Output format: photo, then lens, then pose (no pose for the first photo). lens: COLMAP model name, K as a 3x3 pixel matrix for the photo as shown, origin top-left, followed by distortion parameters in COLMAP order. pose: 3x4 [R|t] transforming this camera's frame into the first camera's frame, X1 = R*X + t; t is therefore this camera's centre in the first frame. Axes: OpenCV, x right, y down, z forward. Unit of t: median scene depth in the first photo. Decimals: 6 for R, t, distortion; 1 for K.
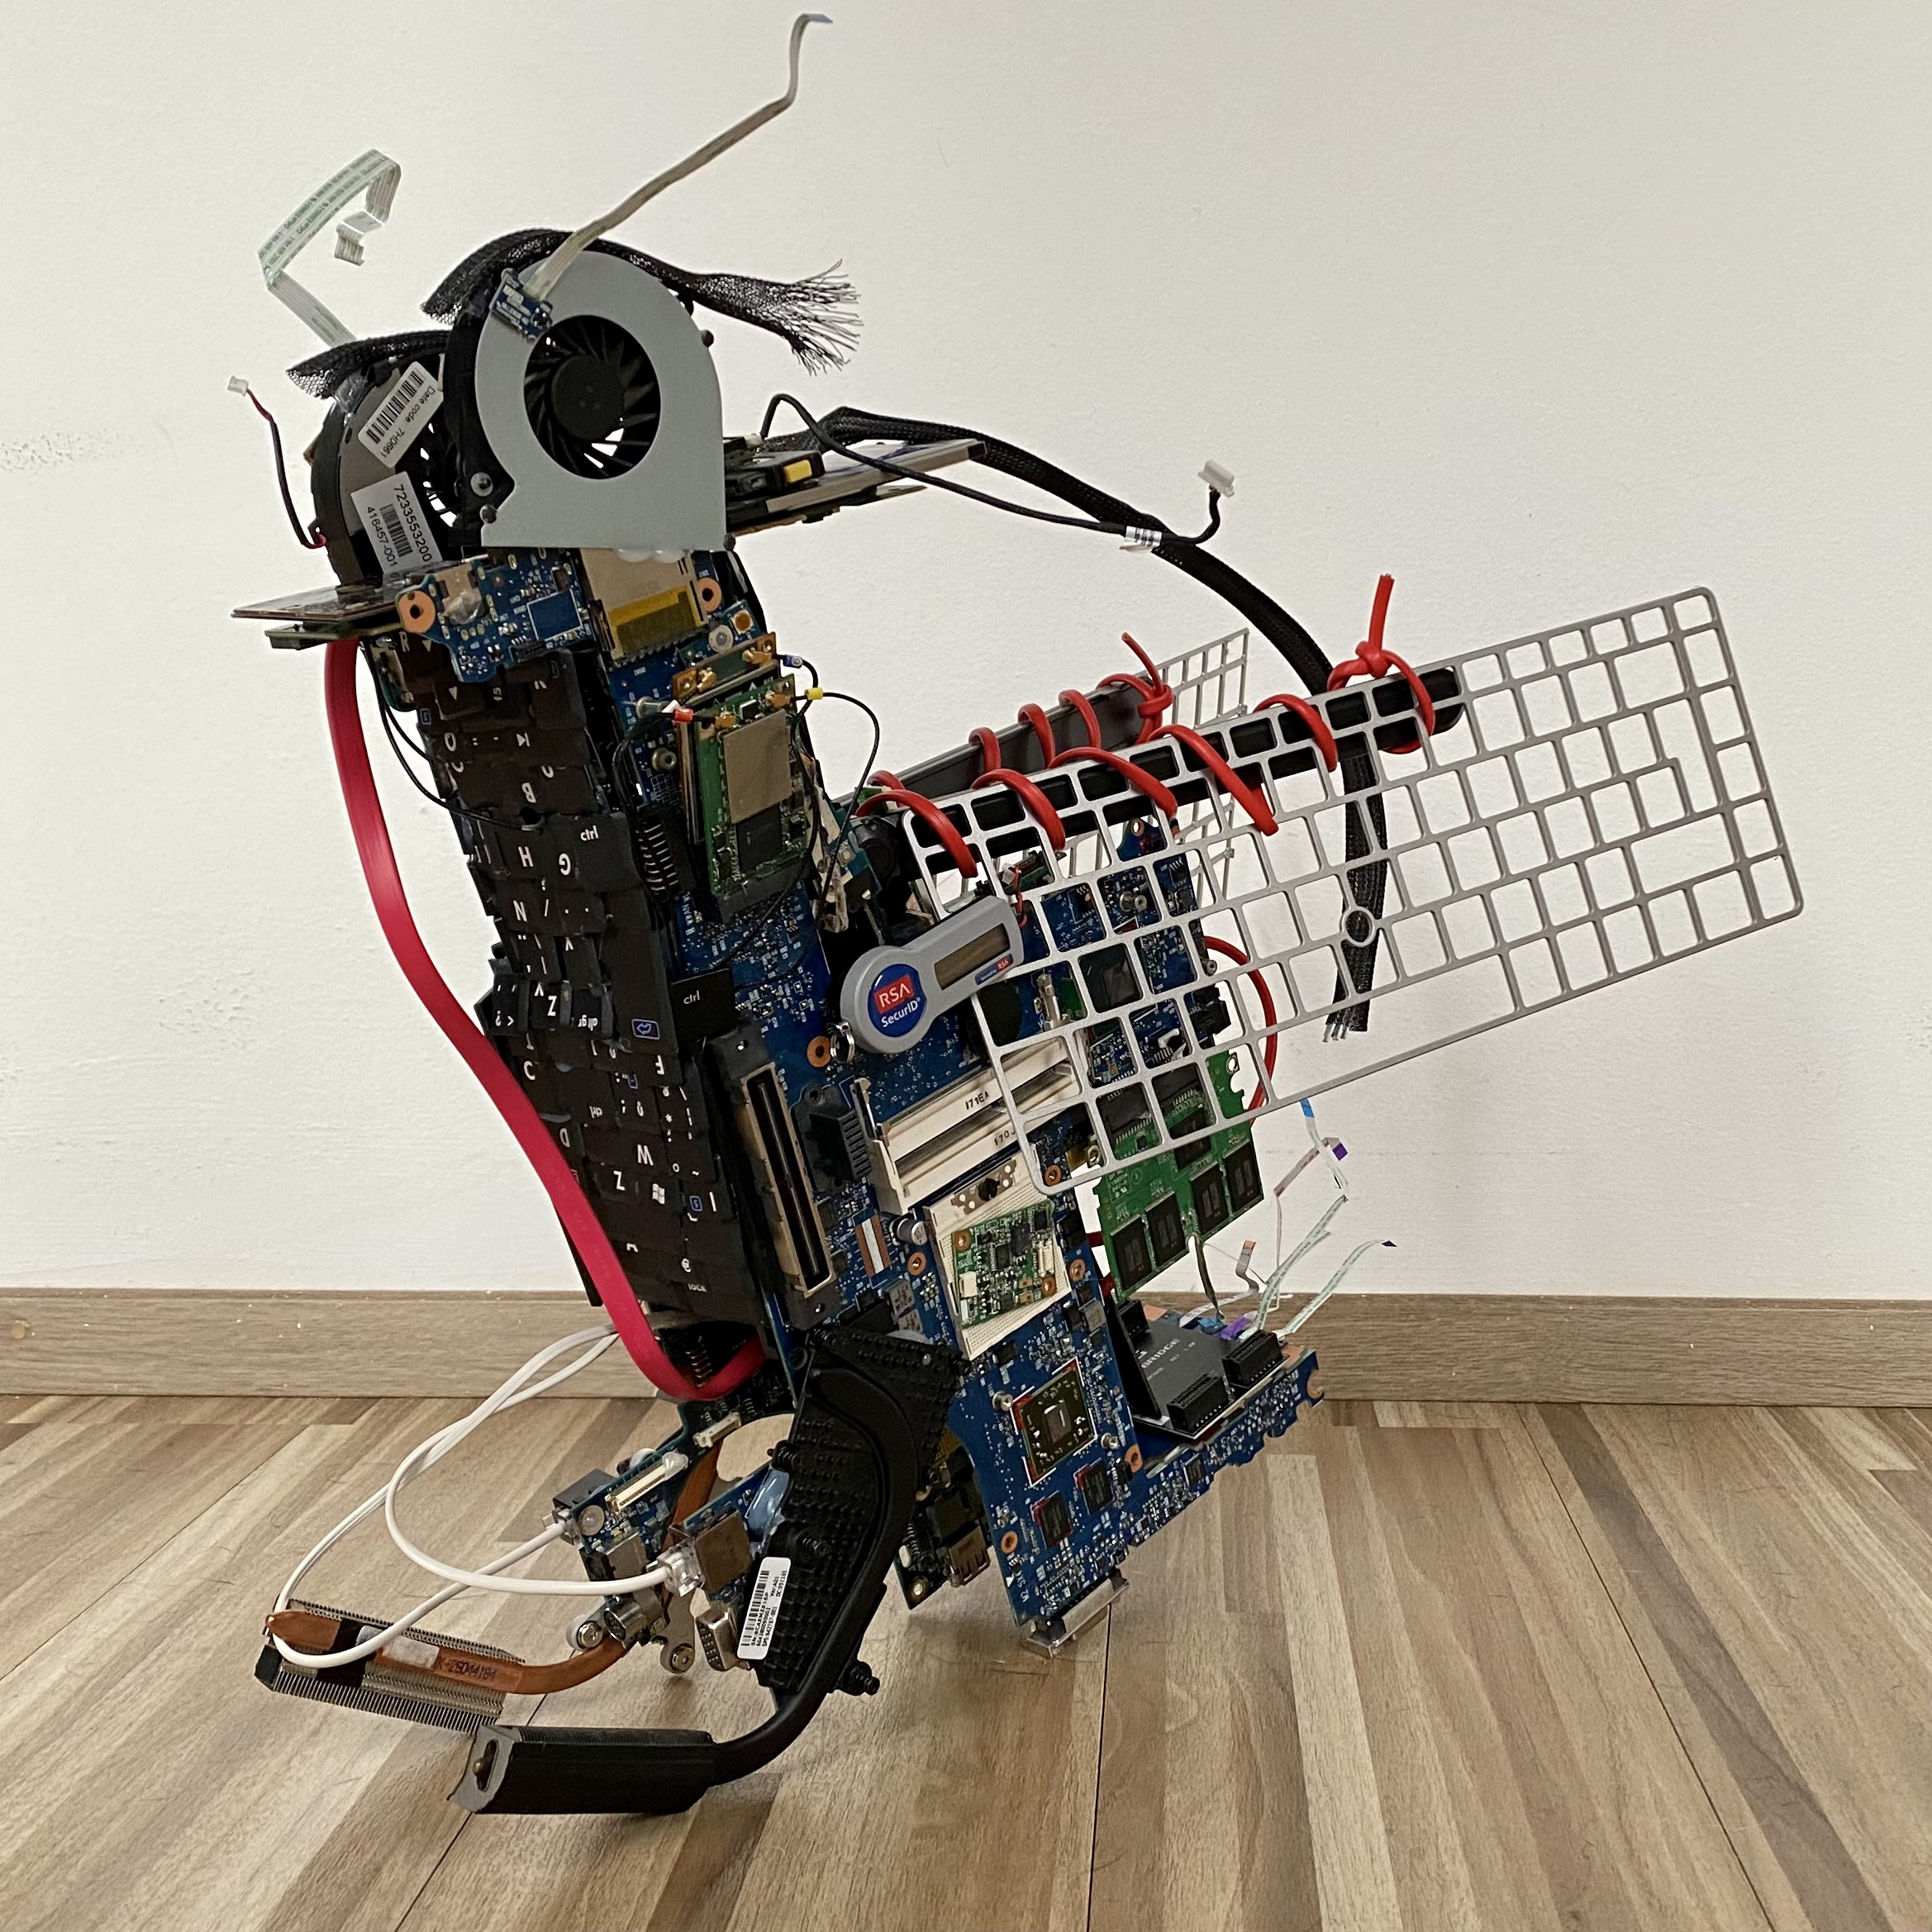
lens RADIAL K [[2568.5, 0, 1175.4], [0, 2568.5, 964.1], [0, 0, 1]] dist [0.211758, 0.038769]
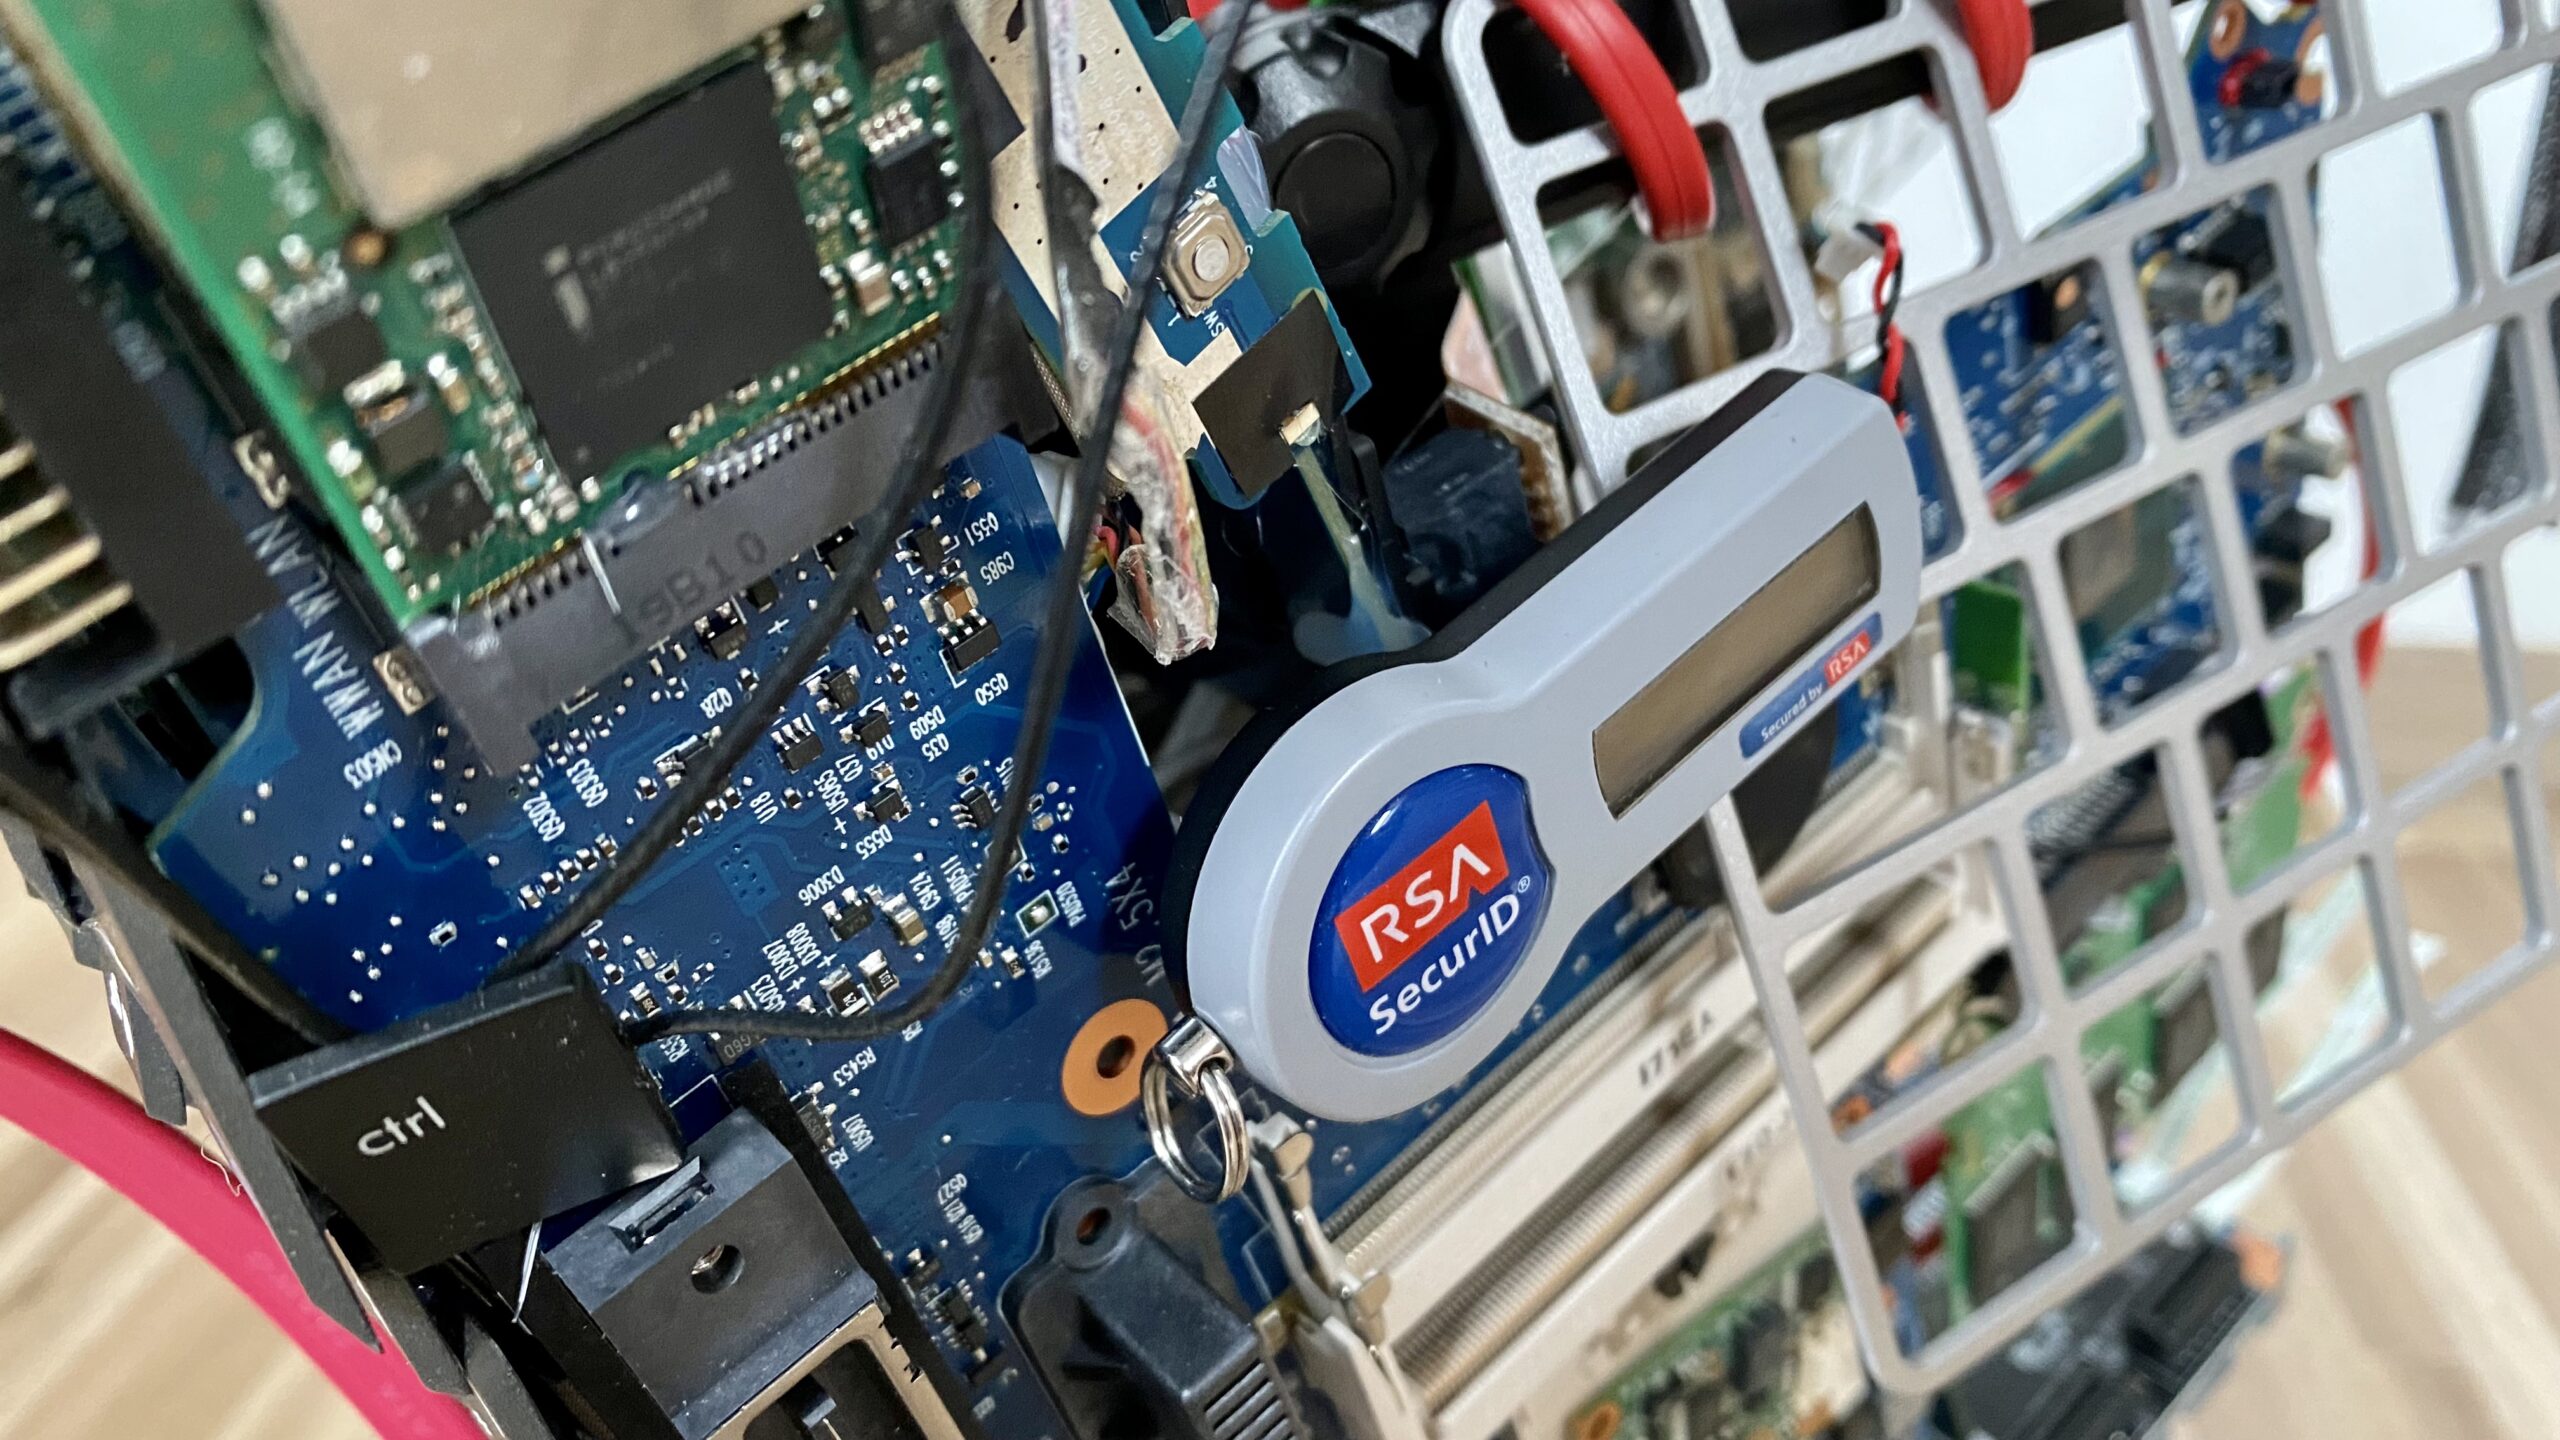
lens RADIAL K [[1979.3, 0, 1280.0], [0, 1979.3, 720.0], [0, 0, 1]] dist [-0.000143, -0.001833]
pose [[0.992296, 0.042263, -0.116454, -0.102747], [0.000215, 0.939420, 0.342768, -0.062259], [0.123886, -0.340153, 0.932174, 0.846919]]
